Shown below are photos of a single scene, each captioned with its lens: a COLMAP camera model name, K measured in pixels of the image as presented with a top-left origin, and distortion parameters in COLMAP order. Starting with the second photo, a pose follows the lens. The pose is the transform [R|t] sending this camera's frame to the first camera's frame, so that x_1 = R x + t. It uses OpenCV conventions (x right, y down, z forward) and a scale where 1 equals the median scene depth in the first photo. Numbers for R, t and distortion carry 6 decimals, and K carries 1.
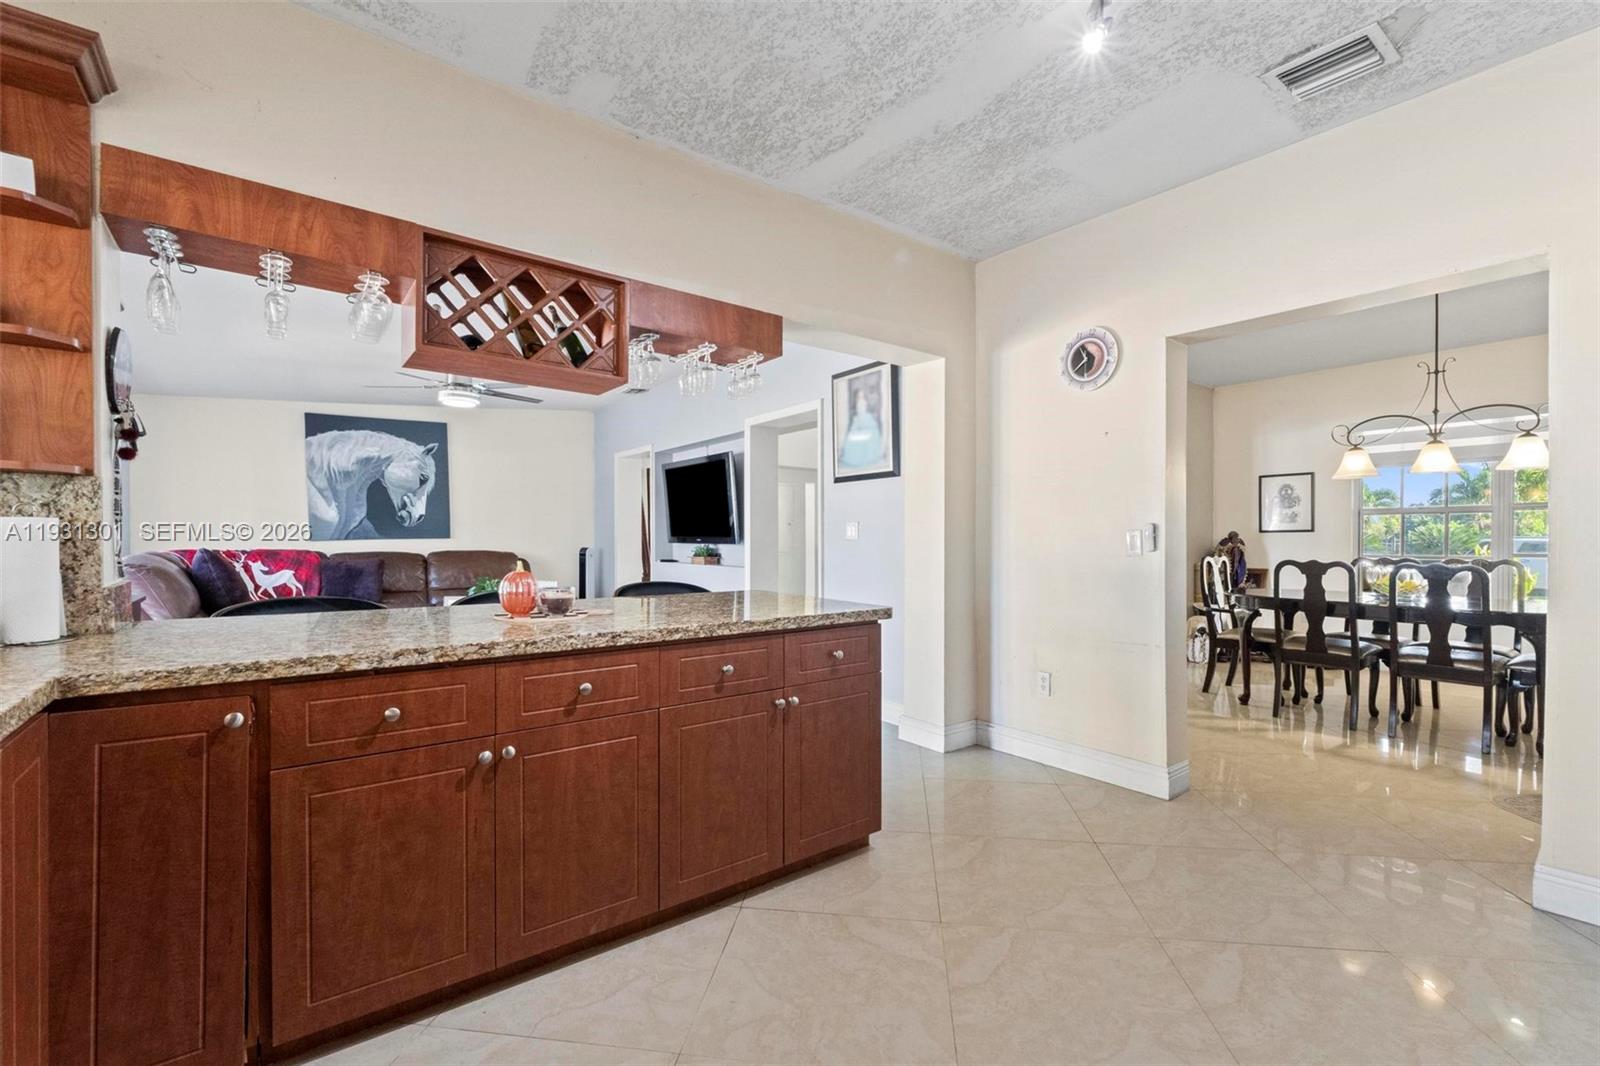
lens RADIAL K [[695.1, 0, 796.7], [0, 695.1, 538.2], [0, 0, 1]] dist [-0.006612, 0.001871]
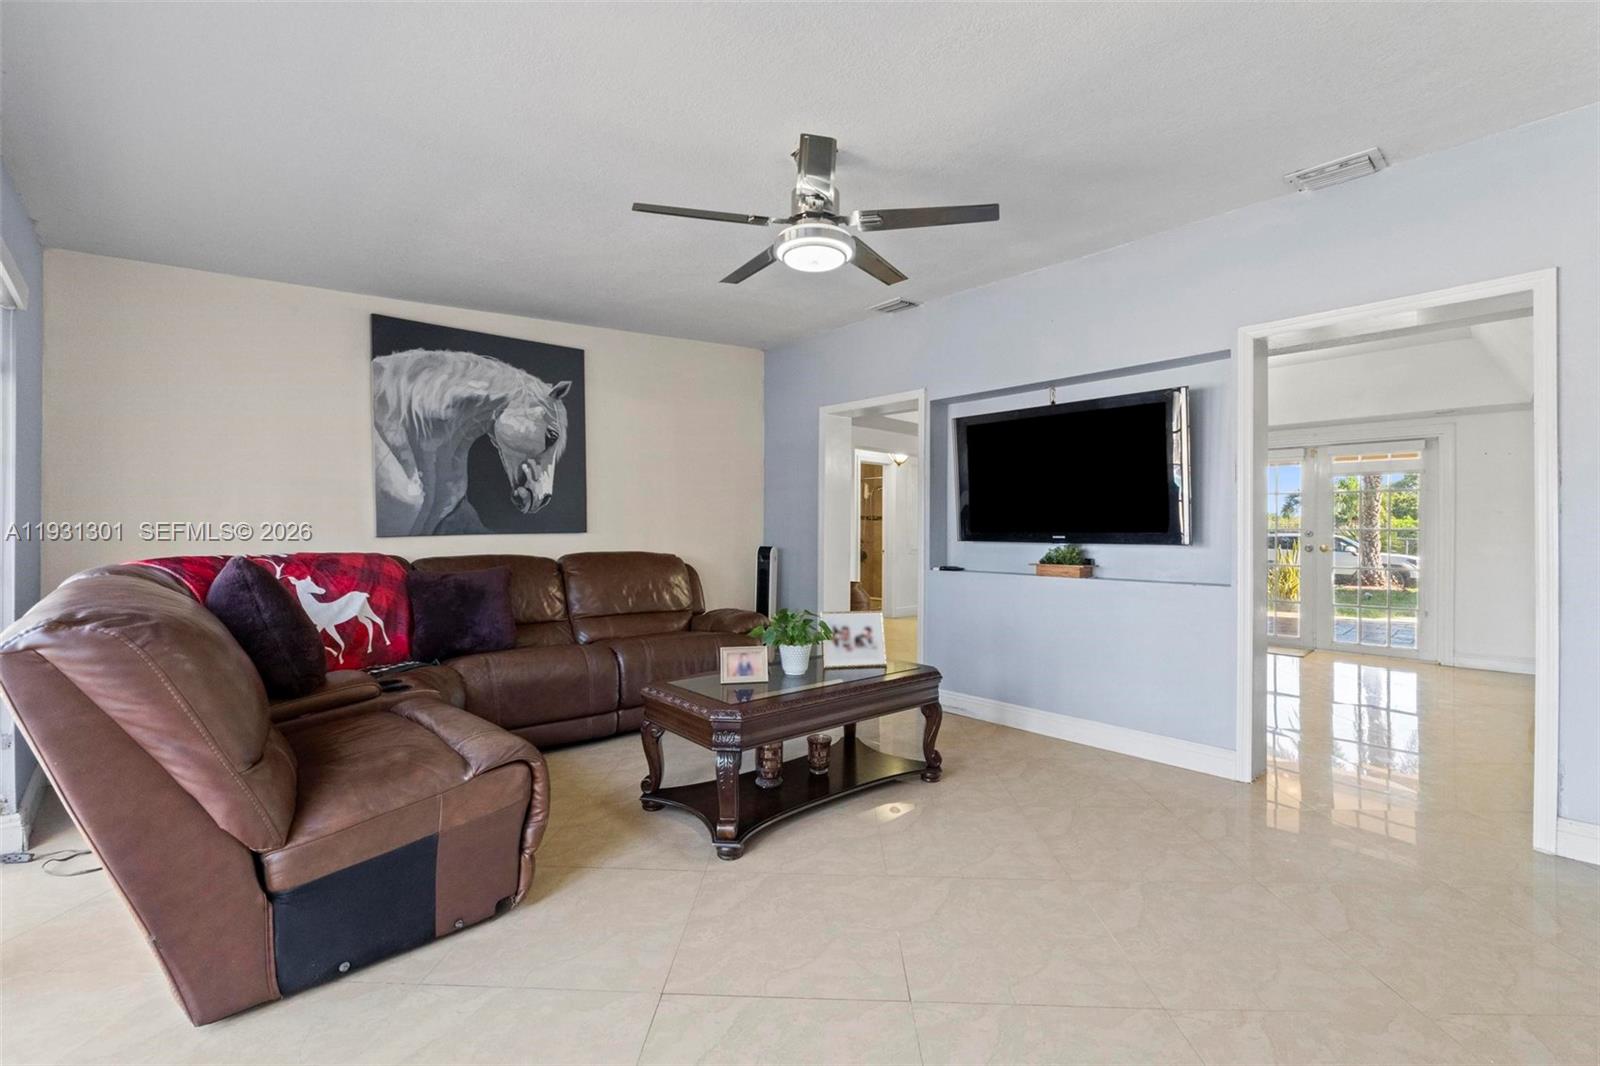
lens RADIAL K [[695.1, 0, 801.7], [0, 695.1, 522.1], [0, 0, 1]] dist [-0.006612, 0.001871]
pose [[0.994733, 0.004150, 0.102418, -0.400315], [-0.002980, 0.999929, -0.011573, -0.002889], [-0.102459, 0.011207, 0.994674, 0.381408]]
